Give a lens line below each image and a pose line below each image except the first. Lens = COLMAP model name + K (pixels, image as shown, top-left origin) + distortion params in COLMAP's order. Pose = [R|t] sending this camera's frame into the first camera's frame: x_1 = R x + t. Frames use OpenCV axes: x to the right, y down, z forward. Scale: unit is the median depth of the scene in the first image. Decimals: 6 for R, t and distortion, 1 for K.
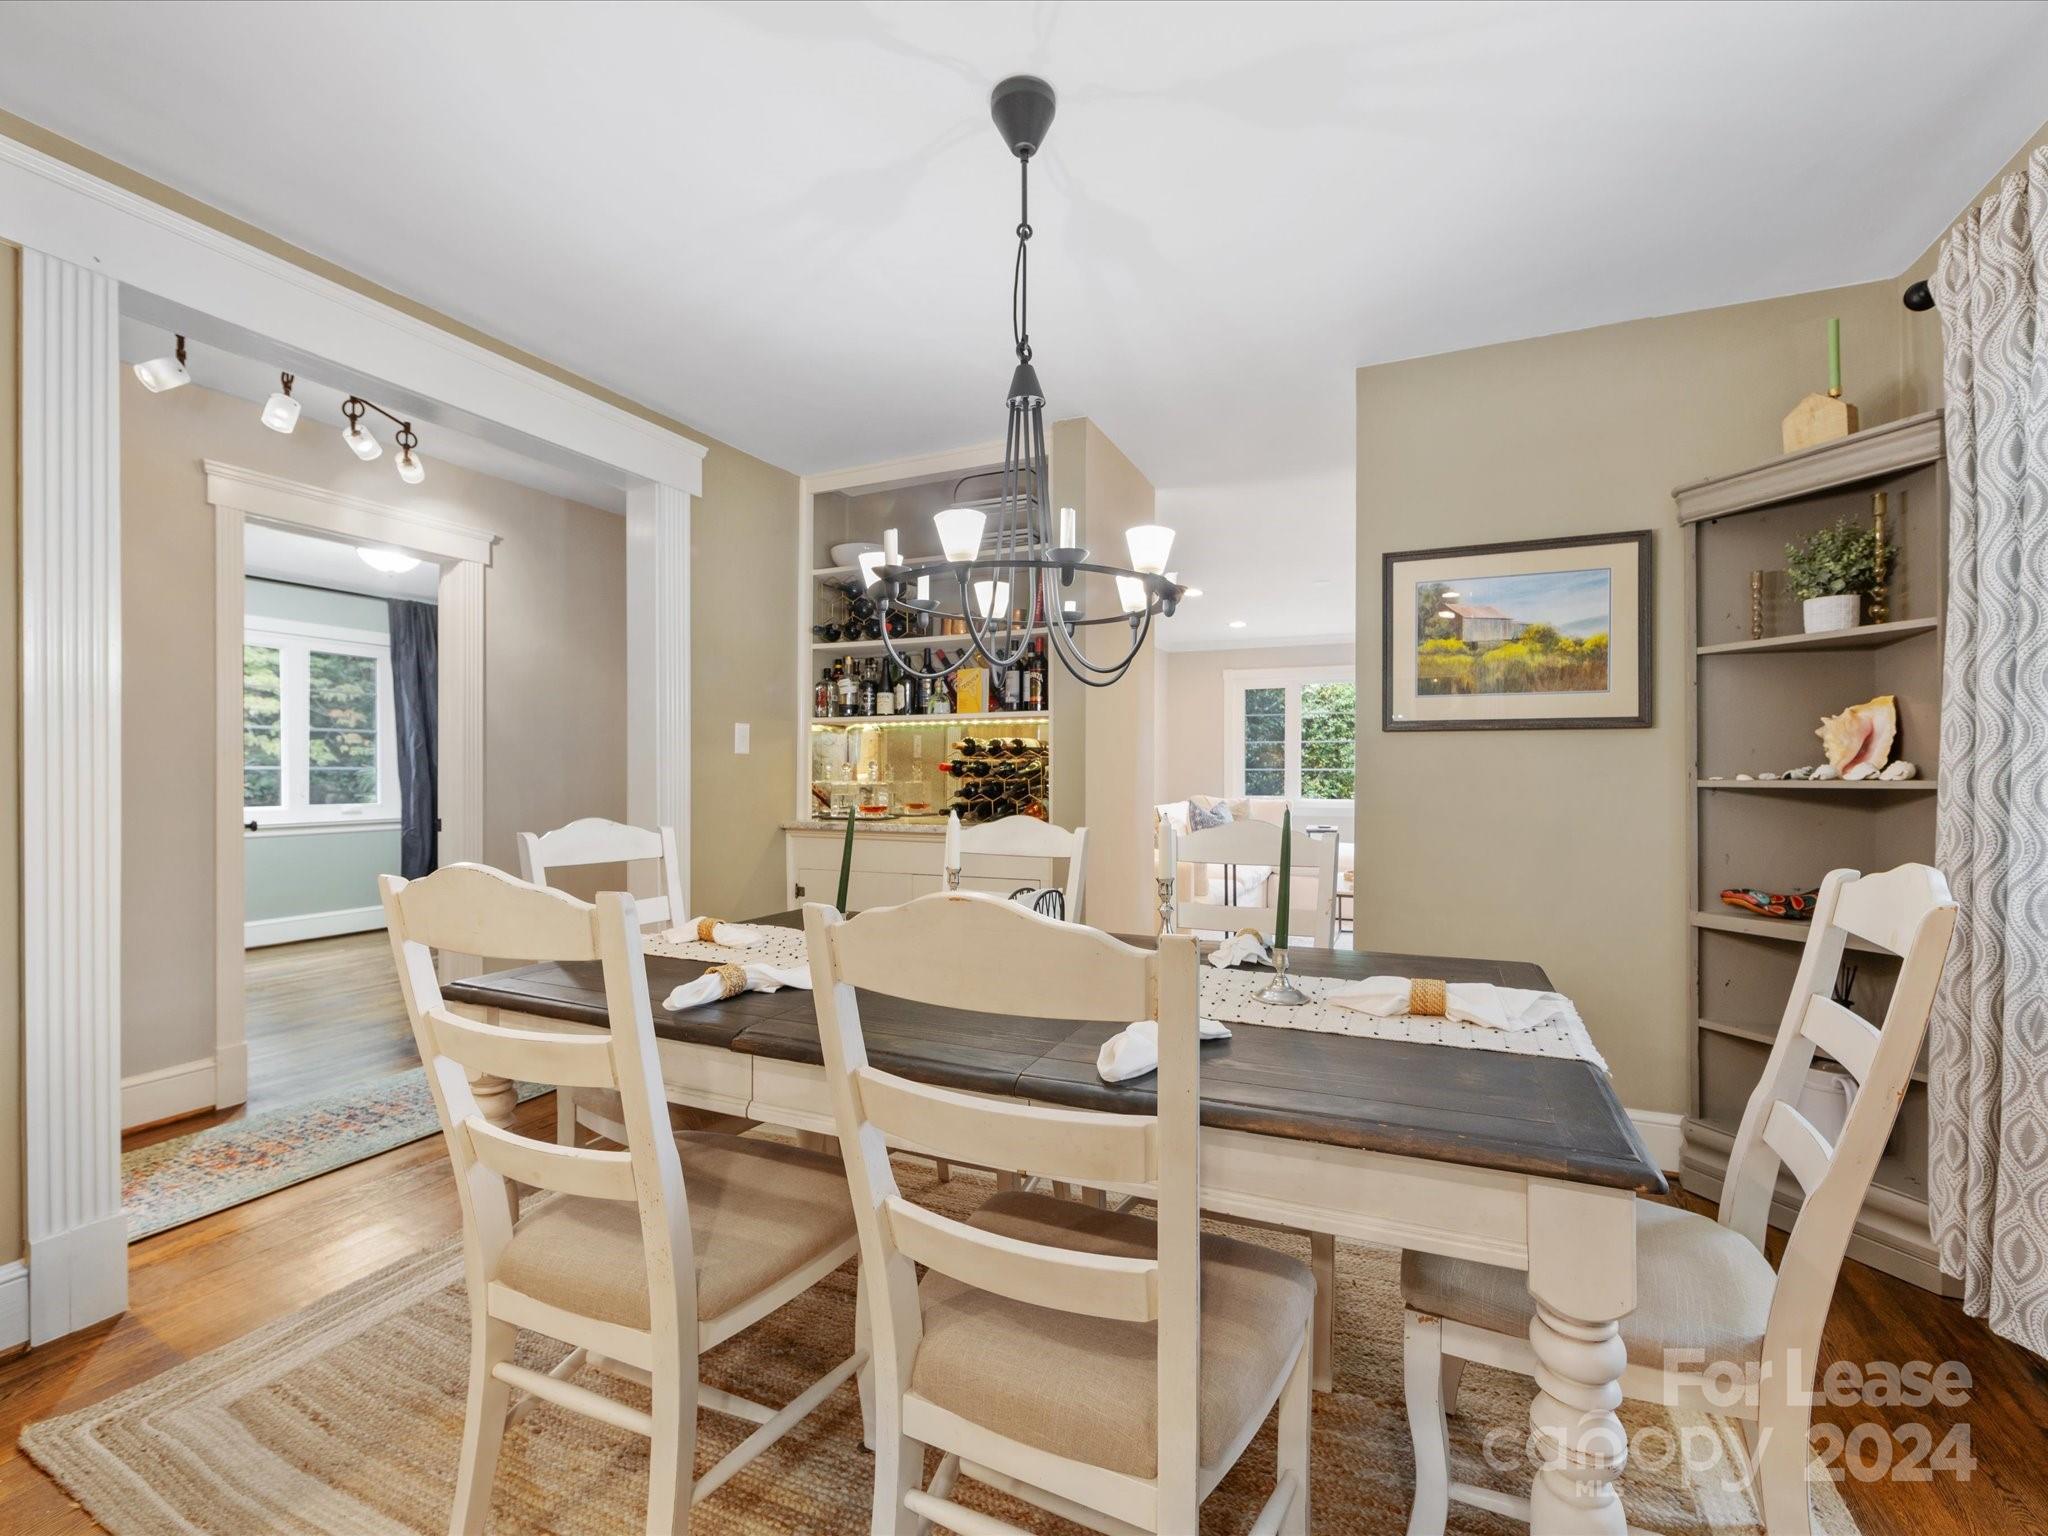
lens RADIAL K [[907.1, 0, 1023.4], [0, 907.1, 773.5], [0, 0, 1]] dist [-0.002465, -0.000681]
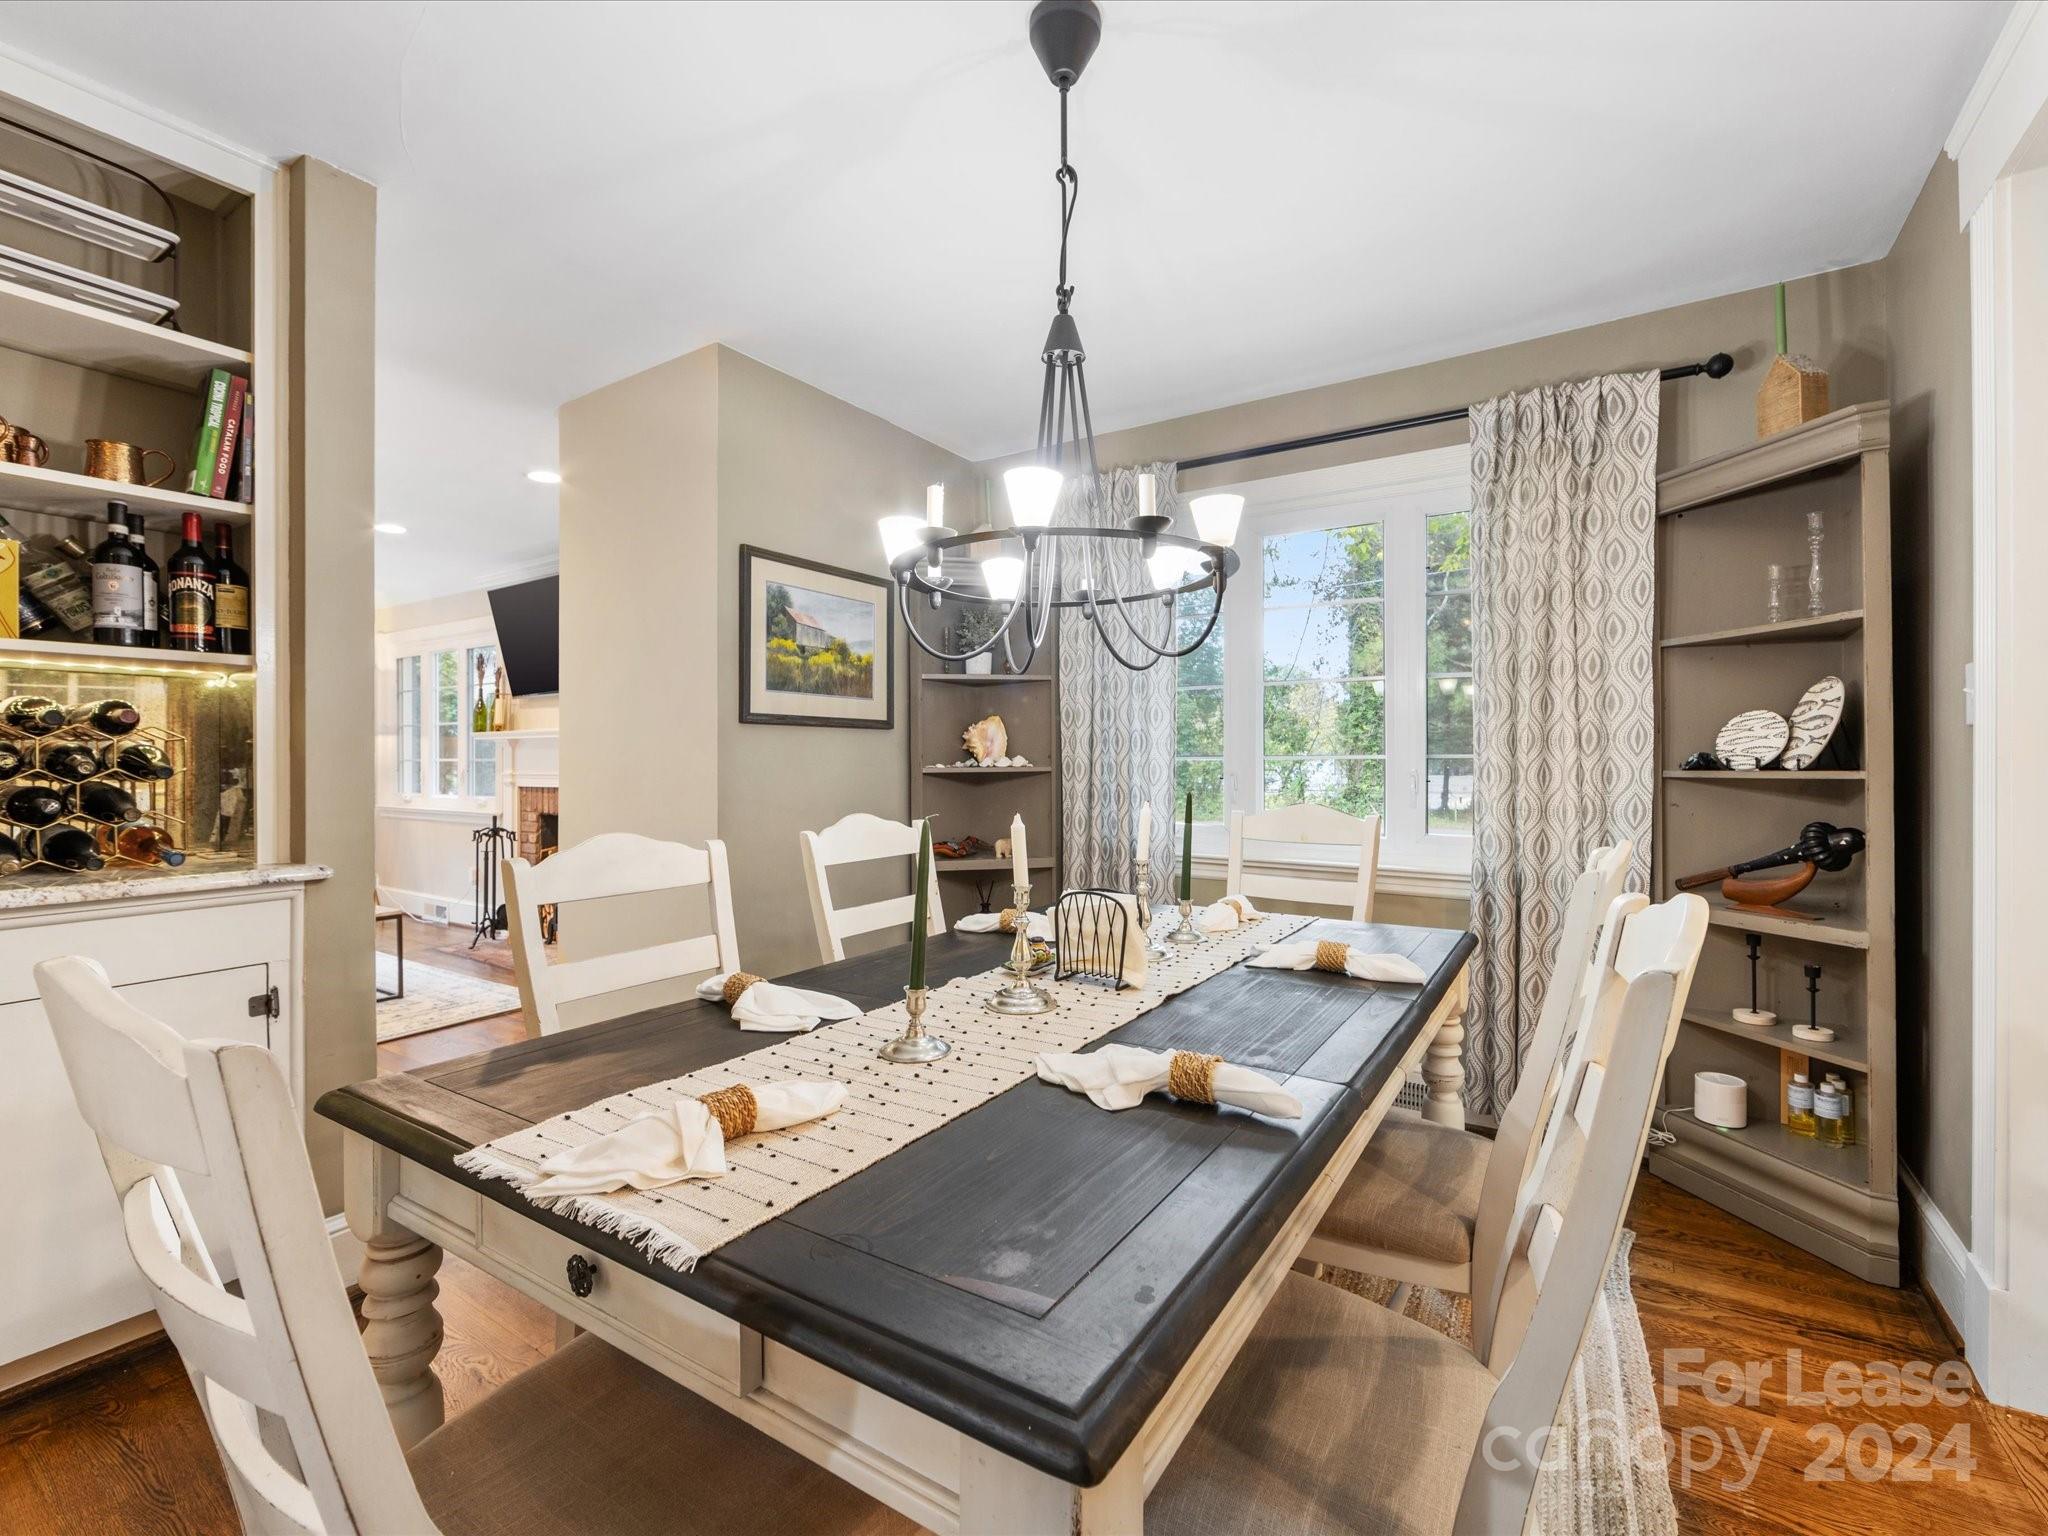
lens RADIAL K [[907.1, 0, 1024.8], [0, 907.1, 763.0], [0, 0, 1]] dist [-0.002465, -0.000681]
pose [[0.158544, -0.003482, 0.987346, -0.581066], [0.004481, 0.999986, 0.002807, -0.004219], [-0.987342, 0.003980, 0.158558, 0.583392]]
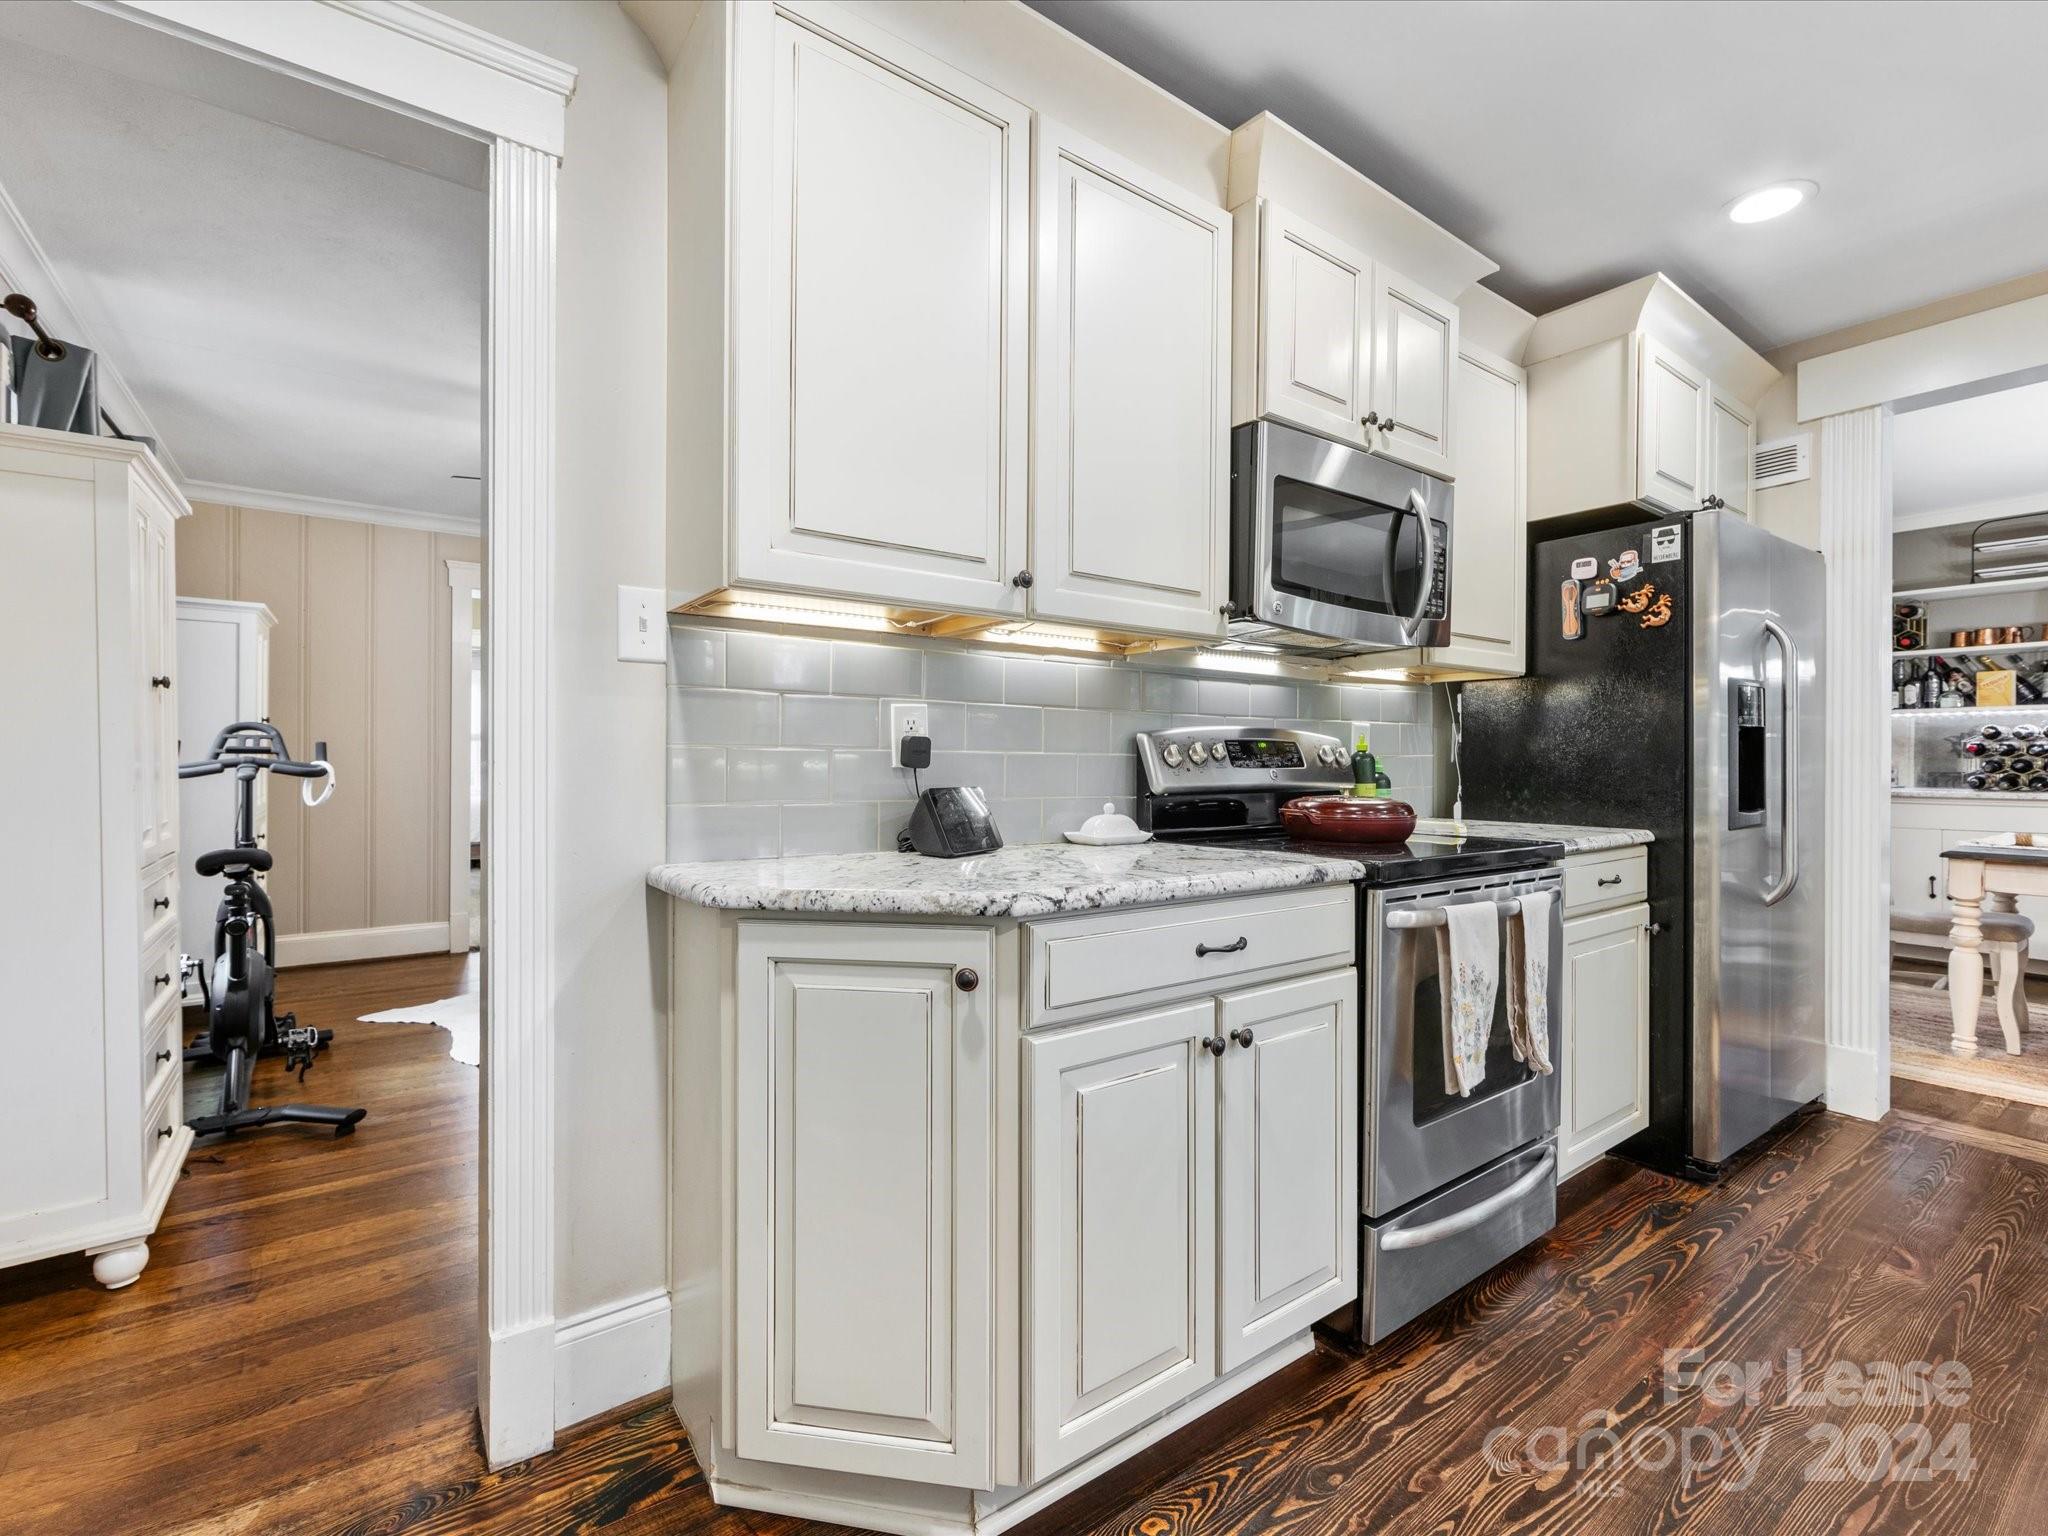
lens RADIAL K [[907.1, 0, 1027.6], [0, 907.1, 763.6], [0, 0, 1]] dist [-0.002465, -0.000681]
pose [[0.868642, 0.007303, -0.495386, -0.881463], [-0.005255, 0.999971, 0.005527, 0.021309], [0.495412, -0.002198, 0.868656, -1.131421]]
